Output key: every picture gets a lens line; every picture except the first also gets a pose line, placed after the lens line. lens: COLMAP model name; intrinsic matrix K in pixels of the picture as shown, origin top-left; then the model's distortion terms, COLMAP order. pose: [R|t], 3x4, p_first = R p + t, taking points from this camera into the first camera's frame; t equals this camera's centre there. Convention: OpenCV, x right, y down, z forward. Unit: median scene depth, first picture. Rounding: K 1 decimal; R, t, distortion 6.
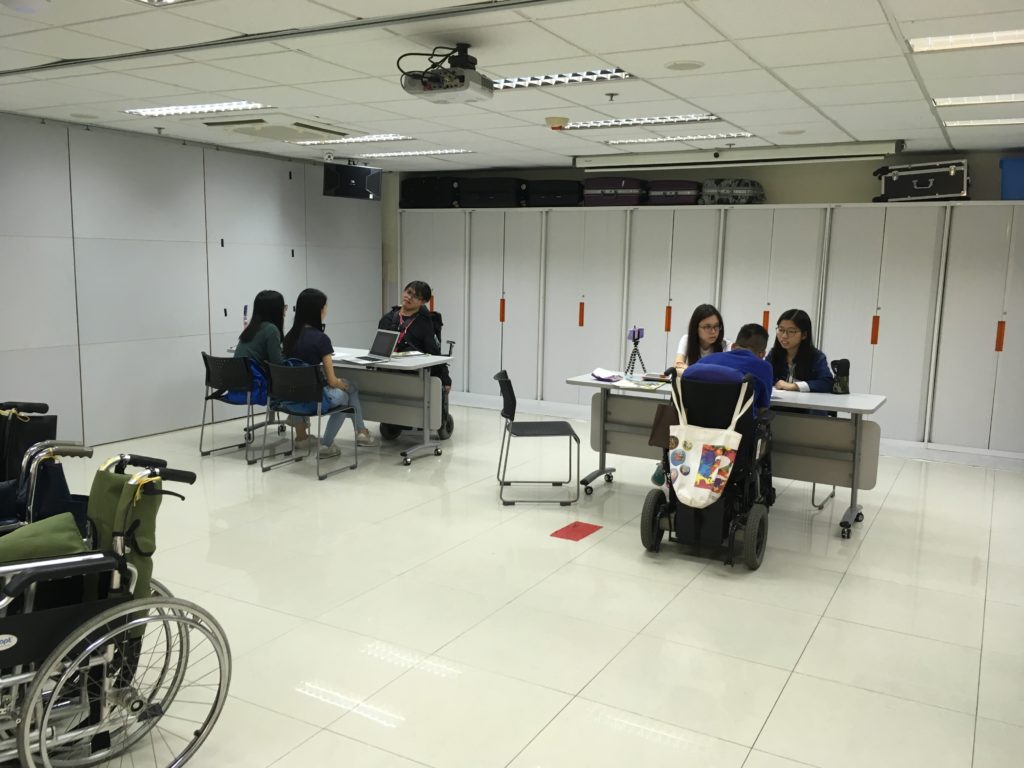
lens RADIAL K [[873.4, 0, 513.6], [0, 873.4, 384.1], [0, 0, 1]] dist [0.081630, -0.014561]
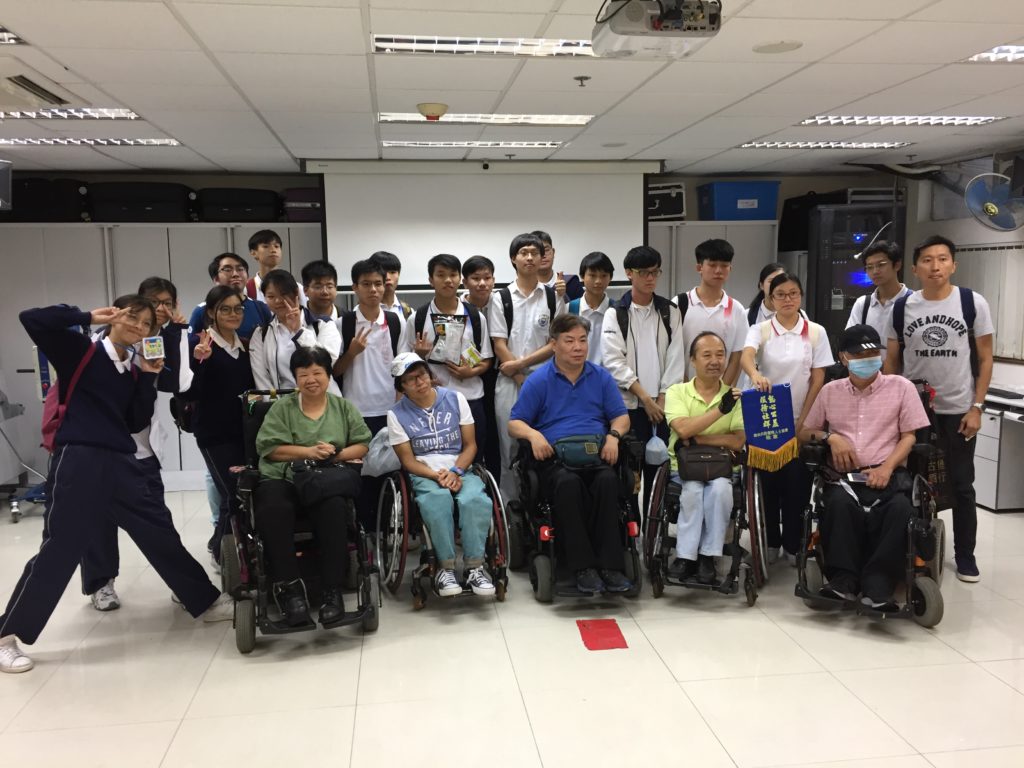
lens RADIAL K [[879.4, 0, 513.1], [0, 879.4, 381.5], [0, 0, 1]] dist [0.088547, -0.087734]
pose [[0.811189, -0.097010, 0.576682, -0.262994], [0.114363, 0.993419, 0.006246, -0.040987], [-0.573493, 0.060884, 0.816945, 0.240530]]
